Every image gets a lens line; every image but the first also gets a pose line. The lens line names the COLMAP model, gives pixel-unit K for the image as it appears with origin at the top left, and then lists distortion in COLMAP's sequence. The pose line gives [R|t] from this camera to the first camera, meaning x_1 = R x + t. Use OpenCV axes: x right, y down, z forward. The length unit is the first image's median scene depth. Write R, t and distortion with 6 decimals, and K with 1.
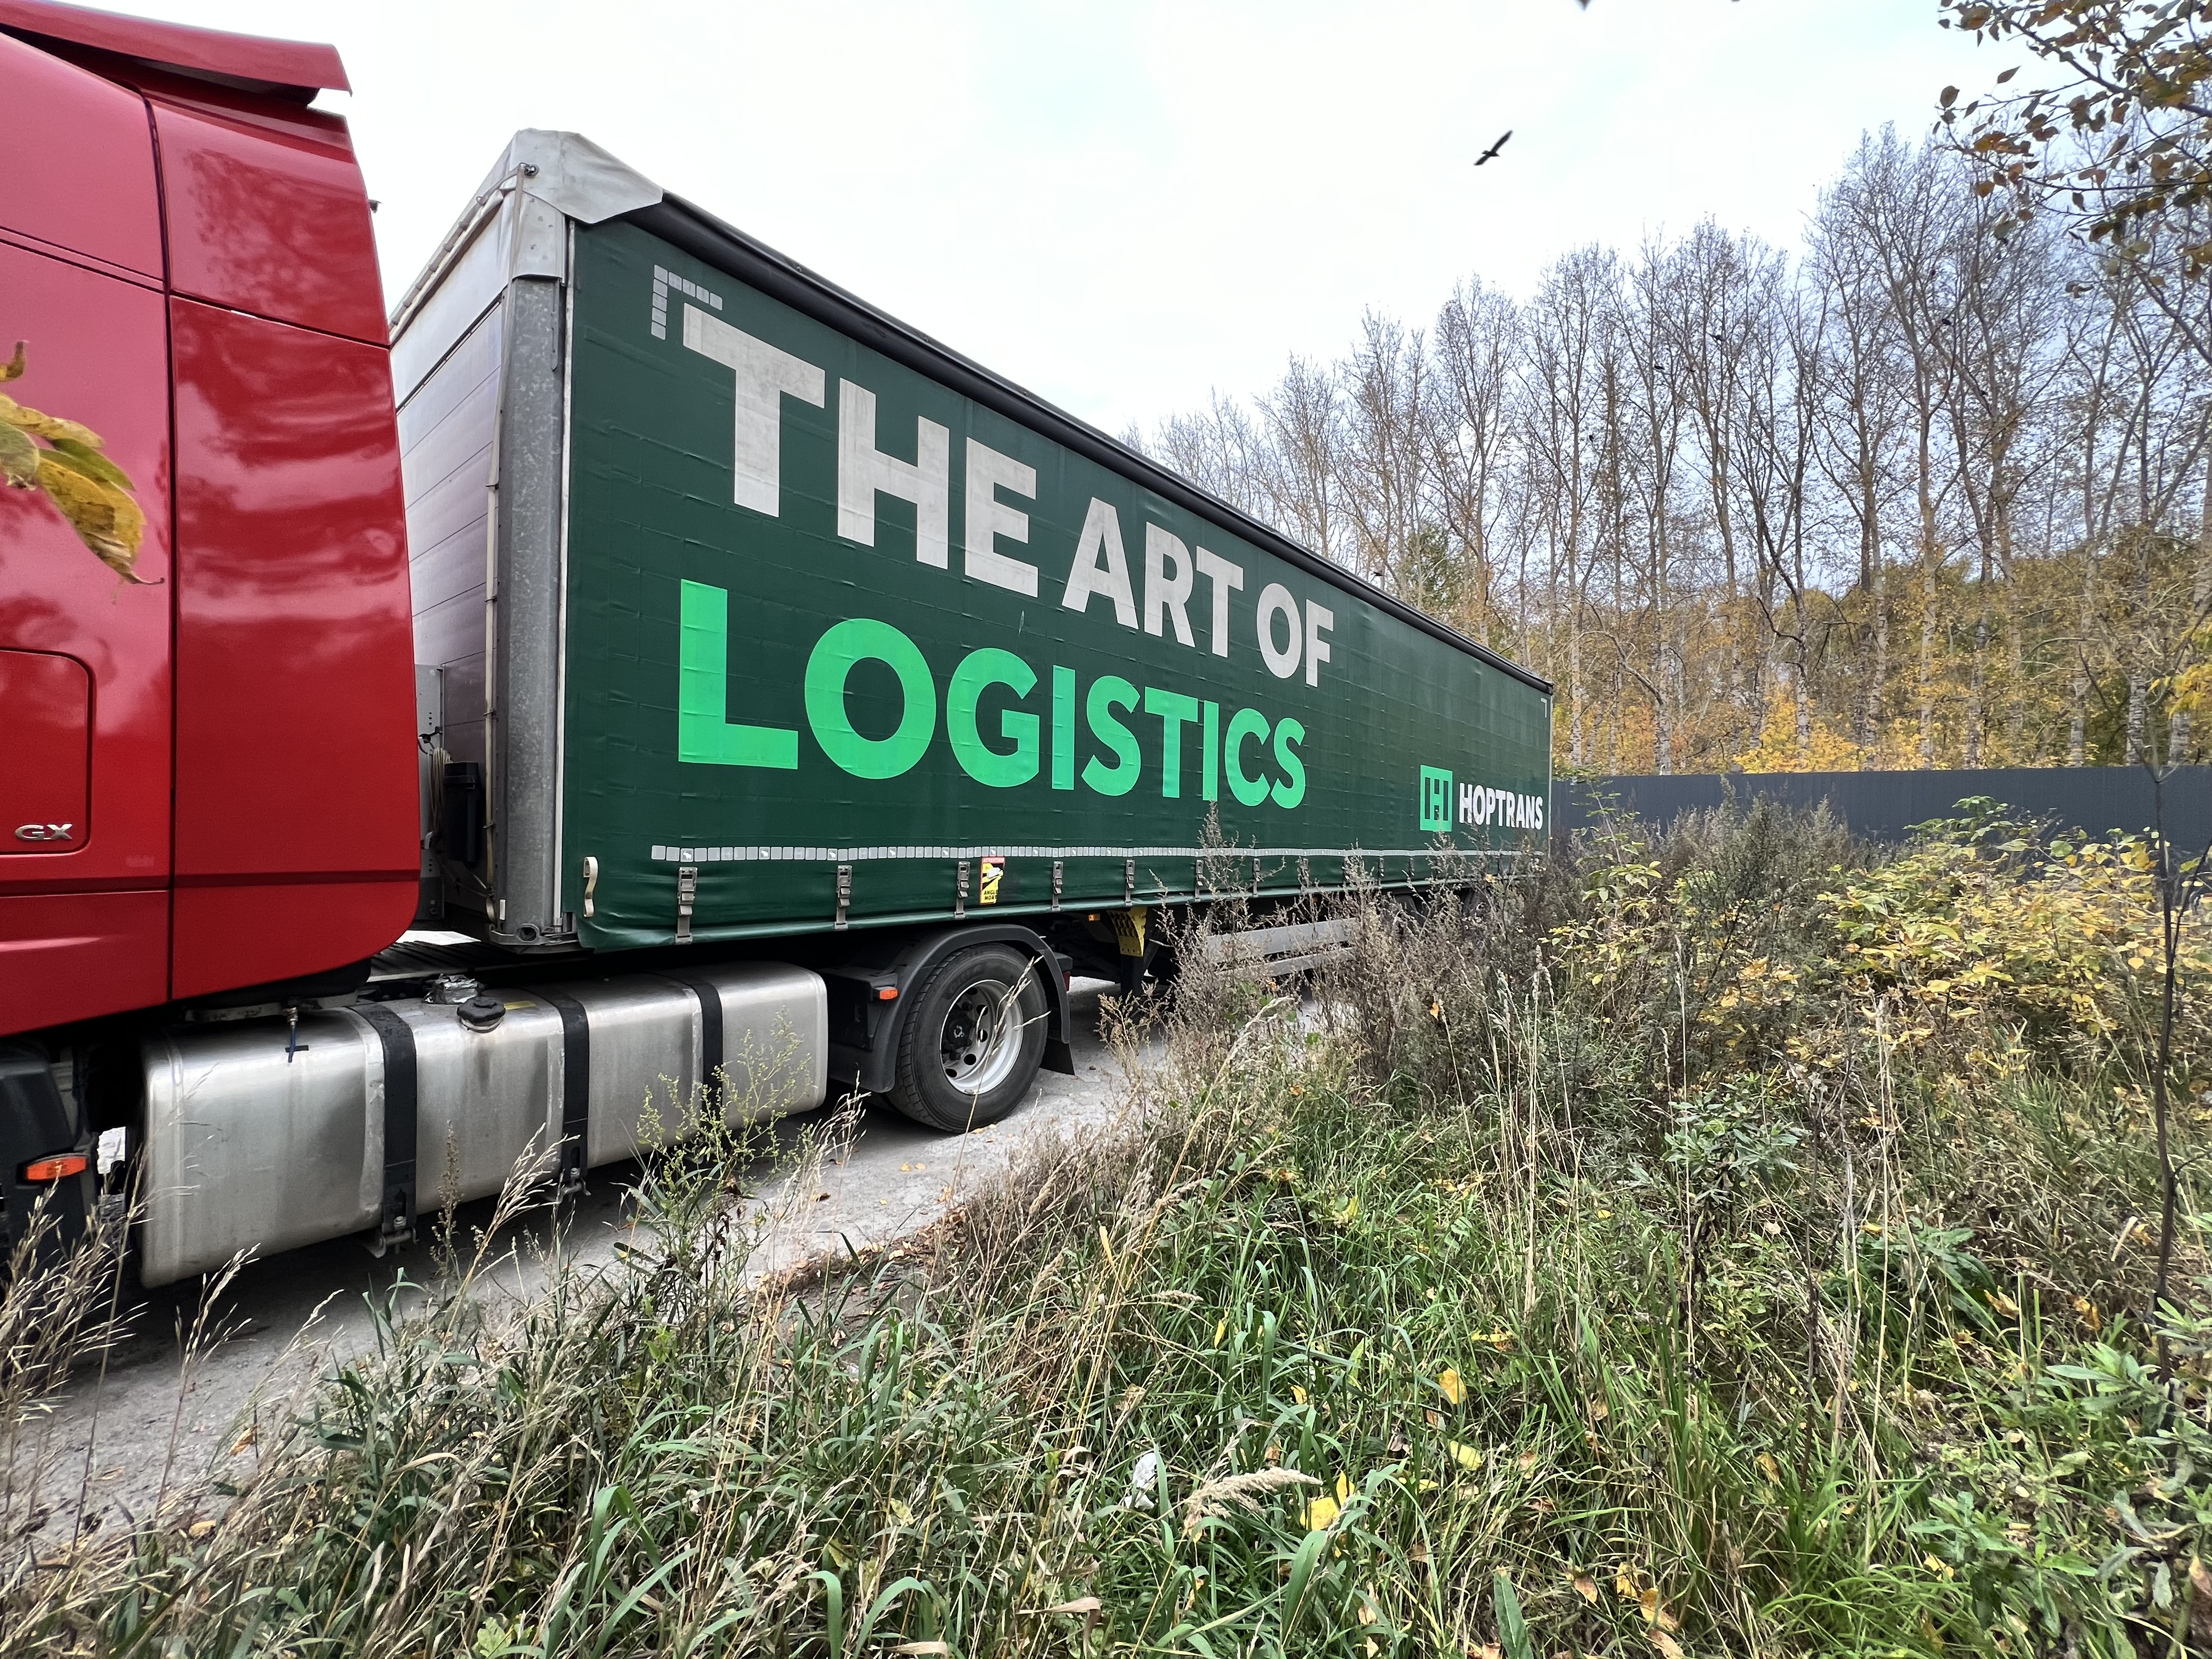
lens RADIAL K [[889.9, 0, 1100.8], [0, 889.9, 822.0], [0, 0, 1]] dist [-0.000397, 0.000204]
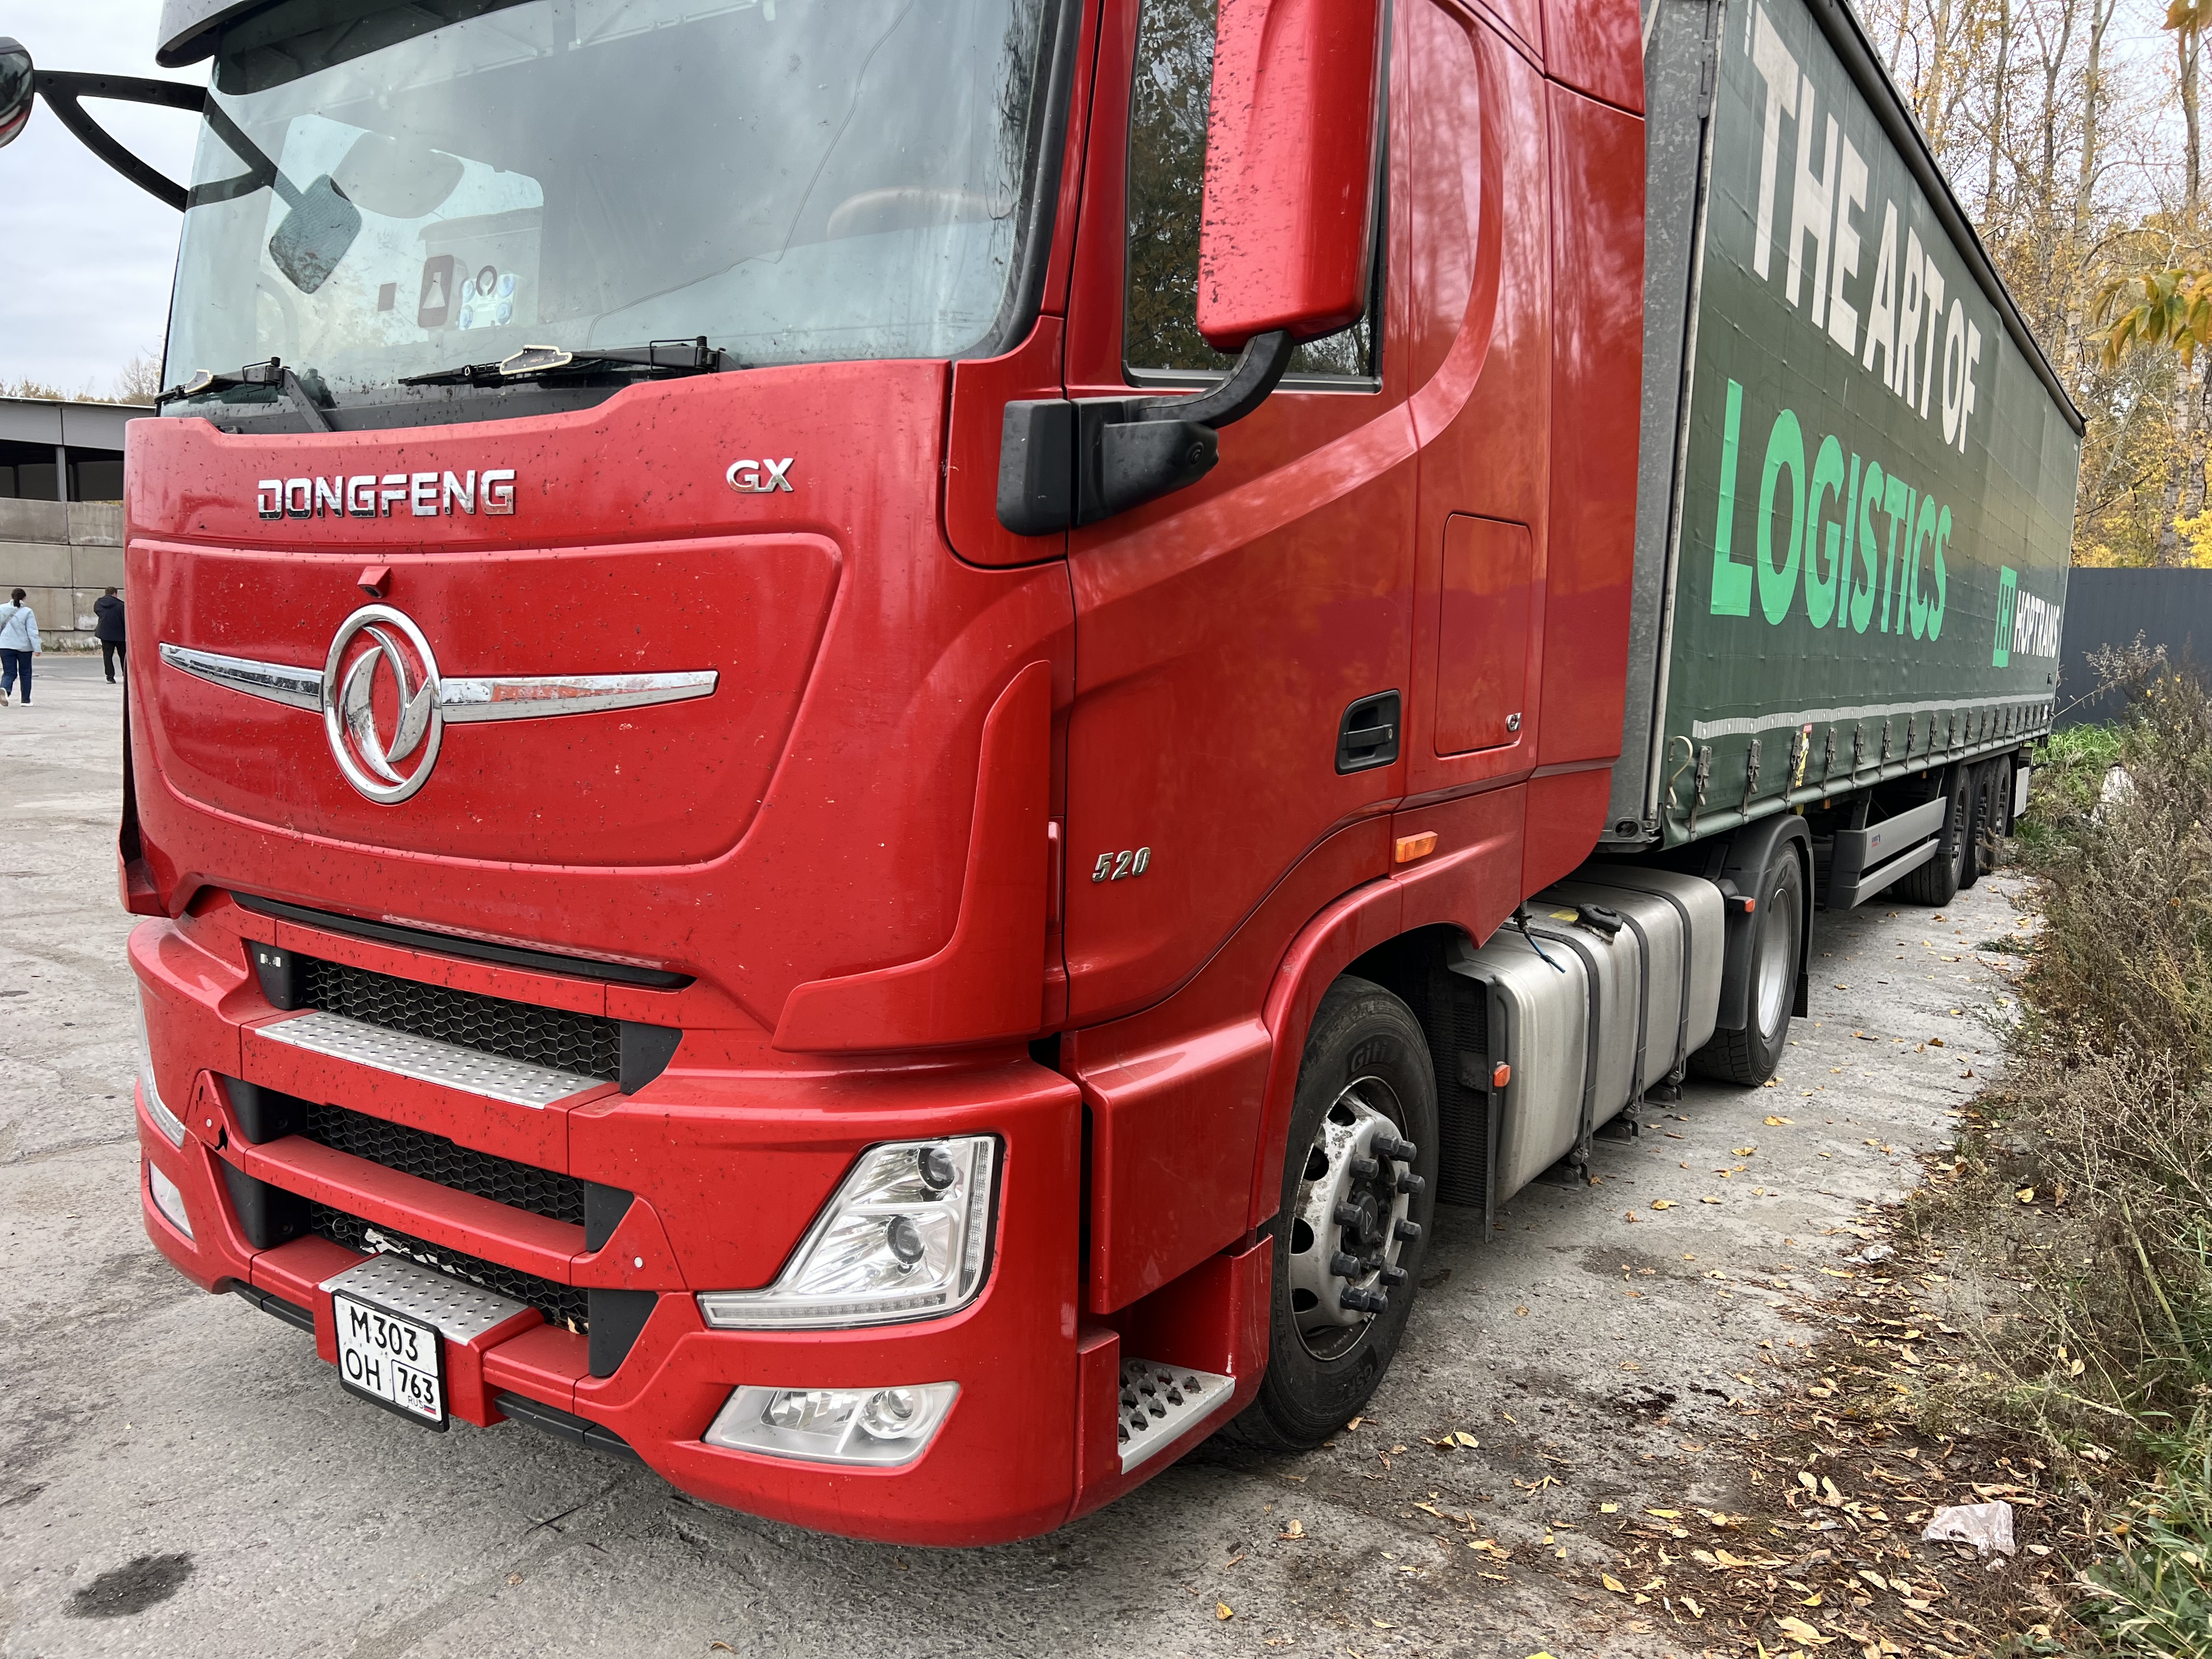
lens RADIAL K [[1685.8, 0, 1104.3], [0, 1685.8, 829.4], [0, 0, 1]] dist [0.031110, 0.000043]
pose [[0.993233, 0.001491, 0.116129, -1.014171], [-0.016660, 0.991405, 0.129767, -0.054395], [-0.114937, -0.130824, 0.984721, -0.387067]]
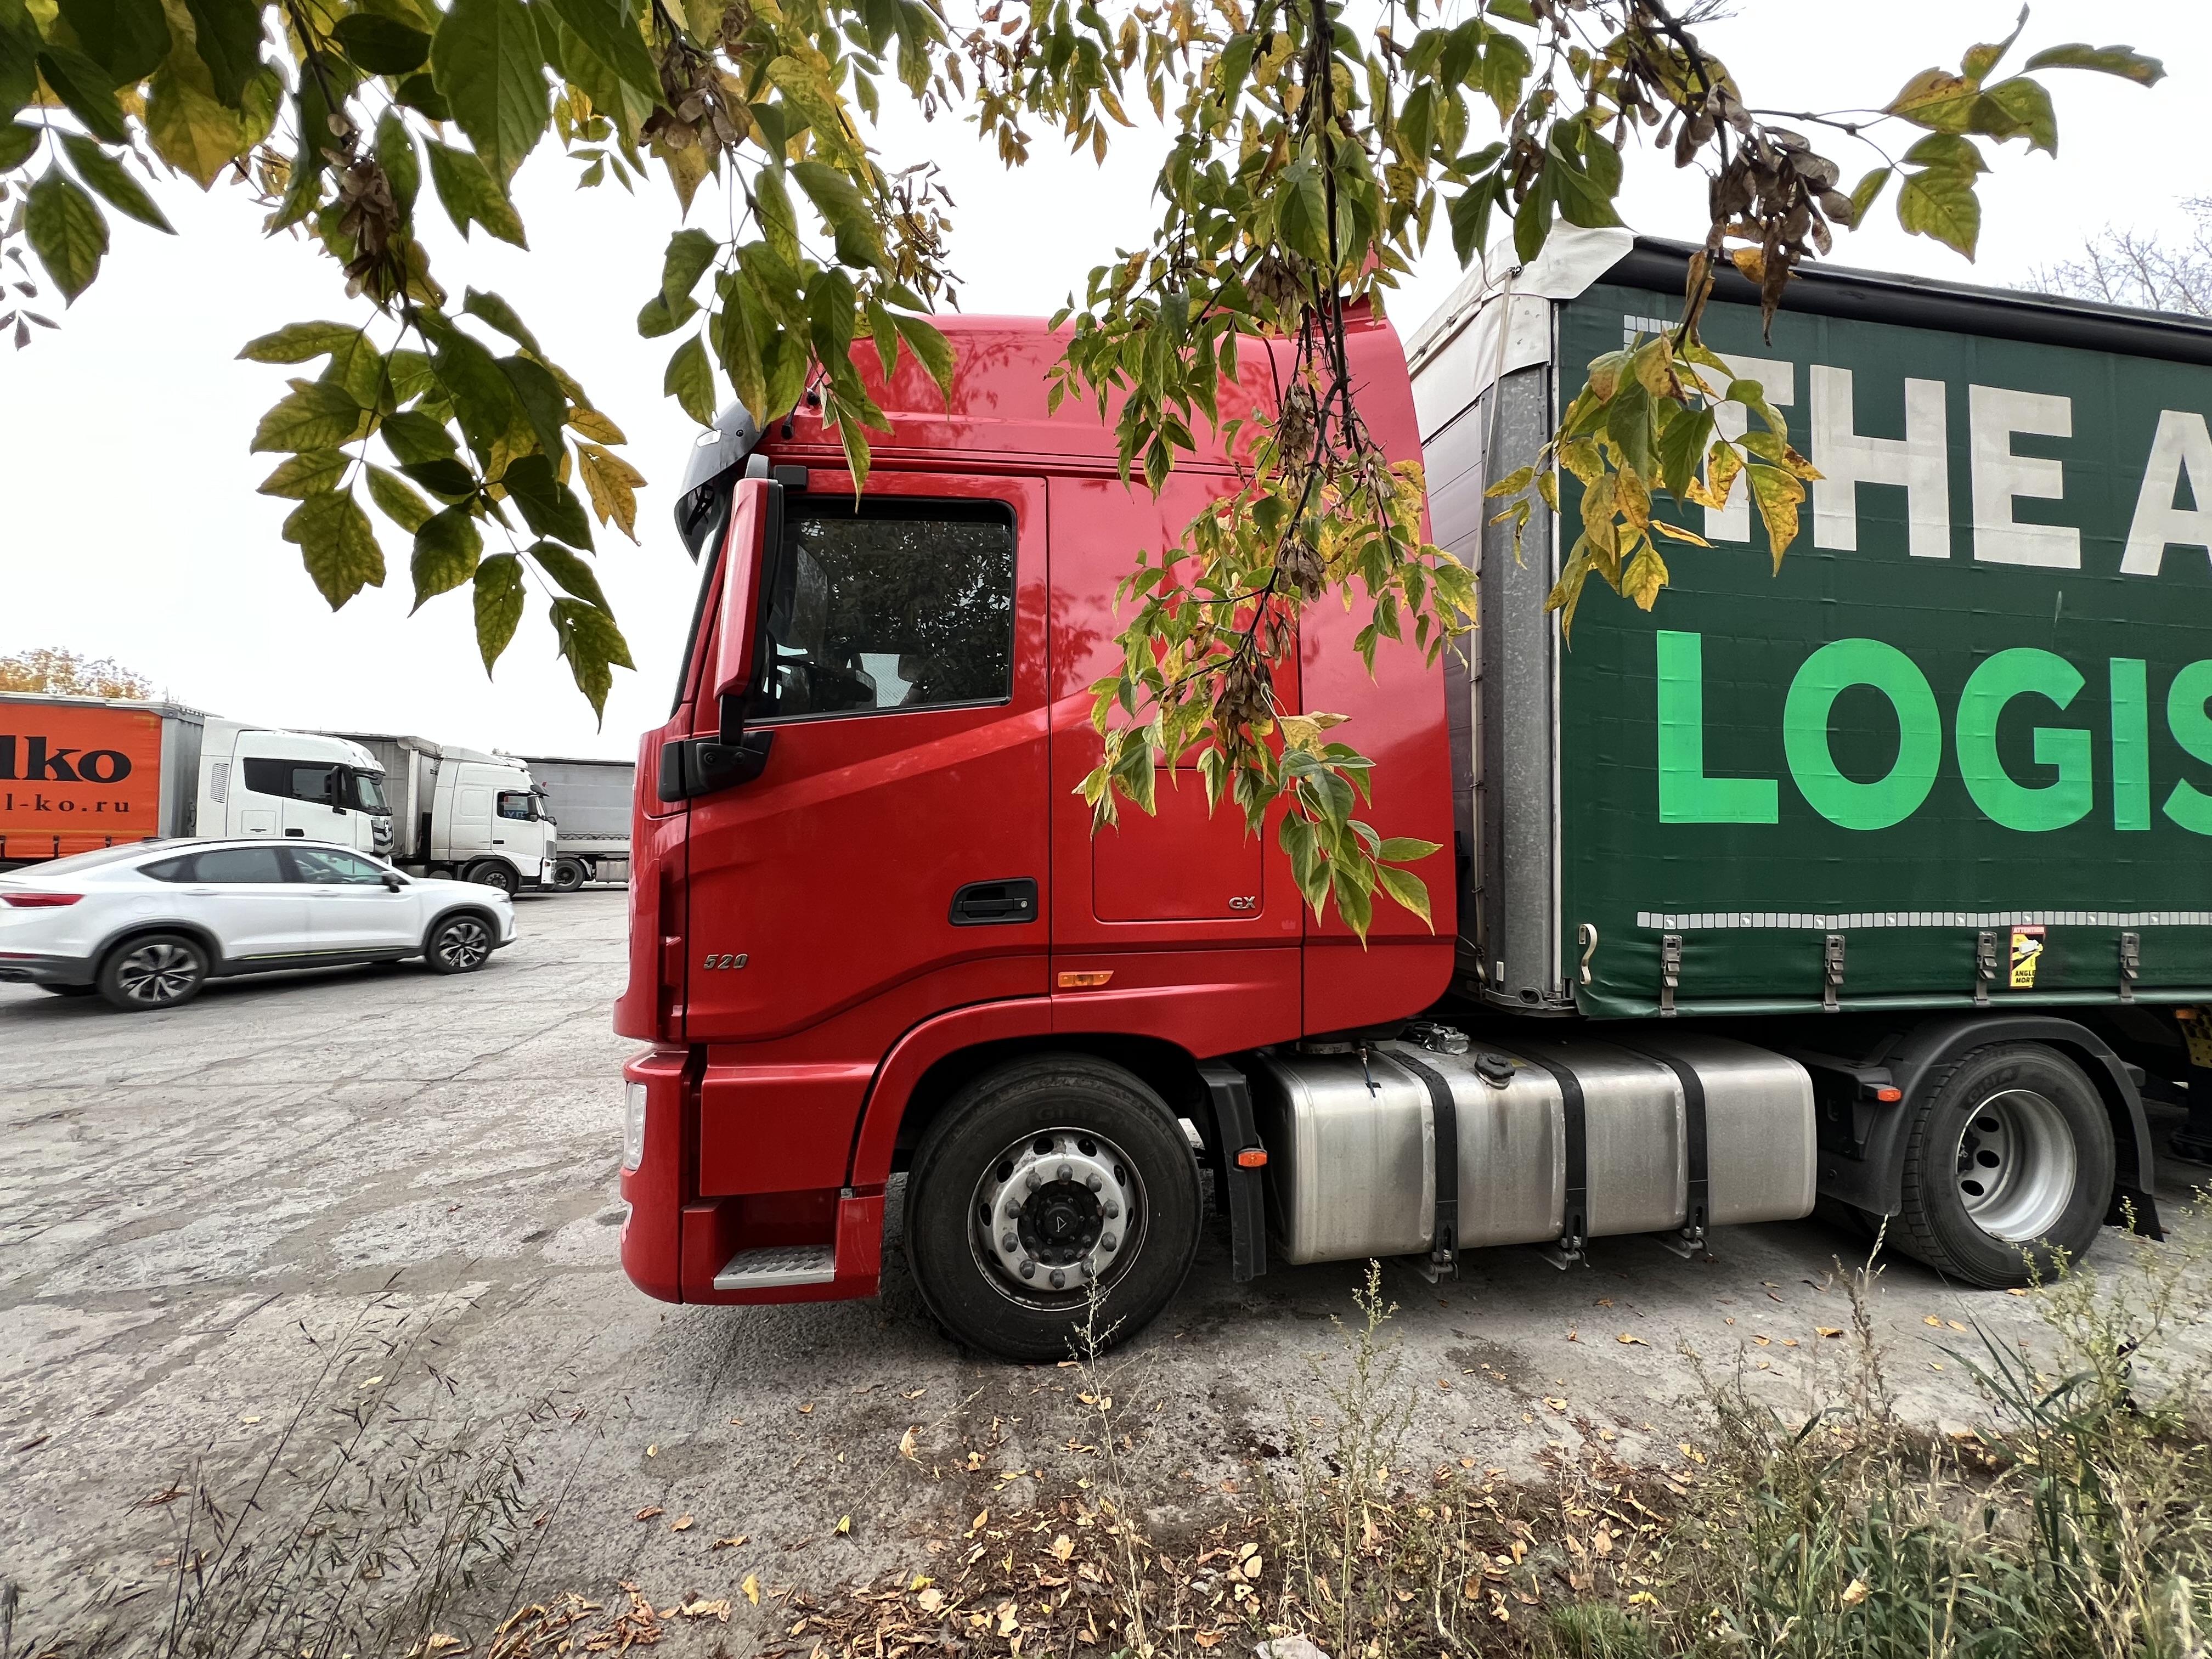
lens RADIAL K [[889.9, 0, 1102.8], [0, 889.9, 824.4], [0, 0, 1]] dist [-0.000397, 0.000204]
pose [[0.763972, -0.028858, -0.644603, -0.269689], [0.011782, 0.999457, -0.030782, -0.037396], [0.645141, 0.015922, 0.763897, -0.086317]]
